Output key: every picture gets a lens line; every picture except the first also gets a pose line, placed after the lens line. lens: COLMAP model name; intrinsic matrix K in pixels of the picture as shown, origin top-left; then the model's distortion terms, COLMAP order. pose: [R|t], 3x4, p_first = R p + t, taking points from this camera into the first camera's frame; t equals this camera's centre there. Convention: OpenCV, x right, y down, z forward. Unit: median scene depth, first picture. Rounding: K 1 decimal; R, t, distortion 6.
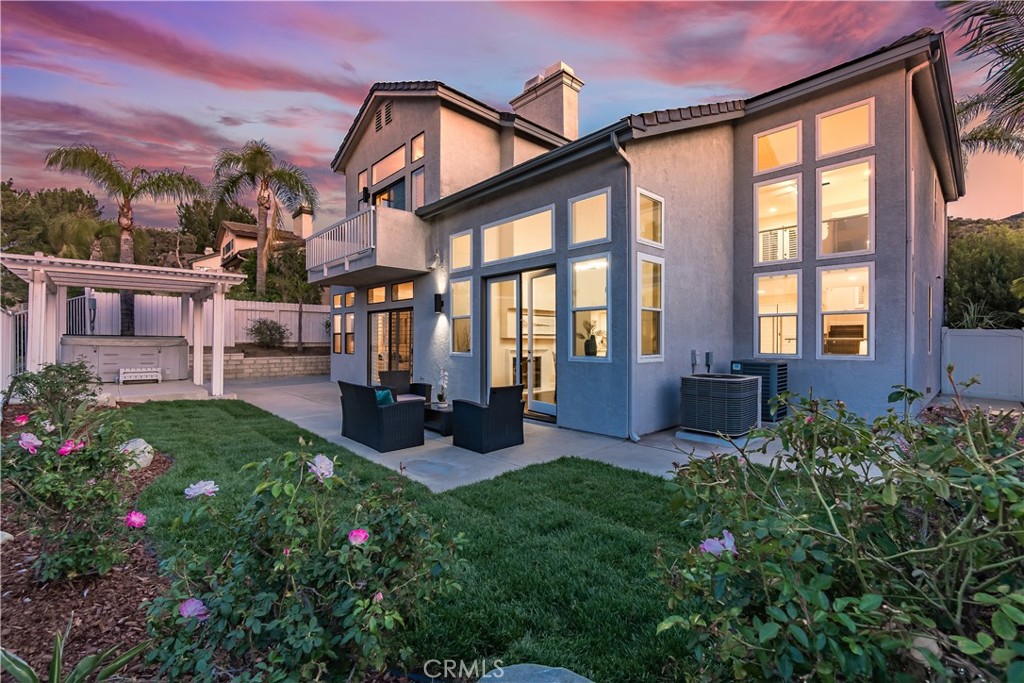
lens RADIAL K [[432.4, 0, 507.9], [0, 432.4, 338.2], [0, 0, 1]] dist [-0.001287, 0.000687]
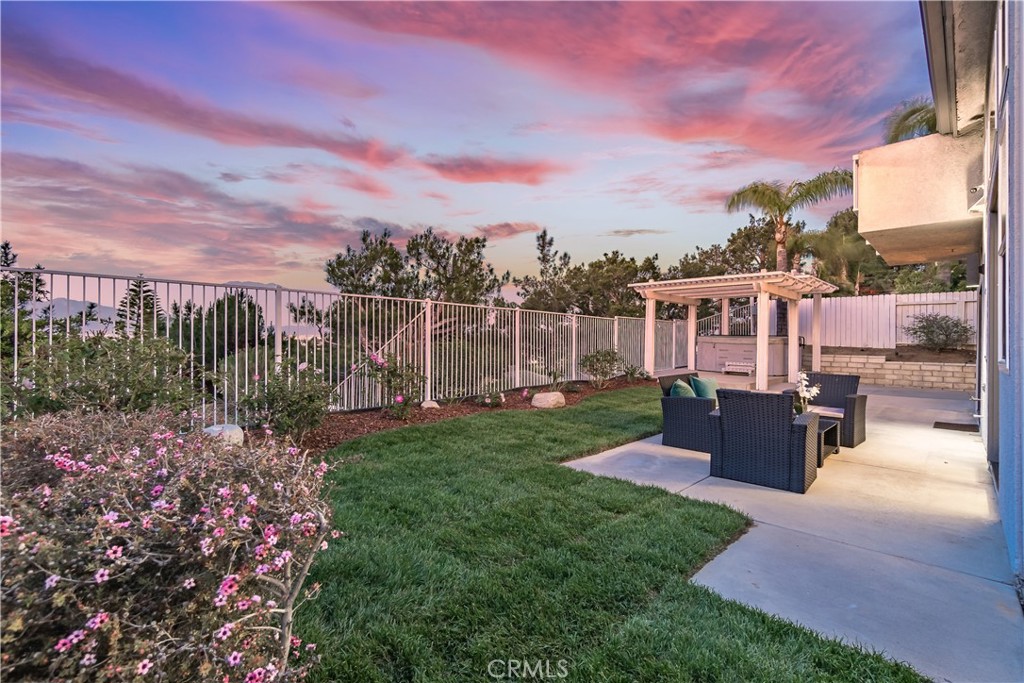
lens RADIAL K [[458.6, 0, 512.0], [0, 458.6, 341.5], [0, 0, 1]] dist [-0.001088, 0.000056]
pose [[0.045017, 0.000295, -0.998986, 0.263661], [-0.007292, 0.999973, -0.000034, 0.011889], [0.998960, 0.007286, 0.045018, 0.220170]]
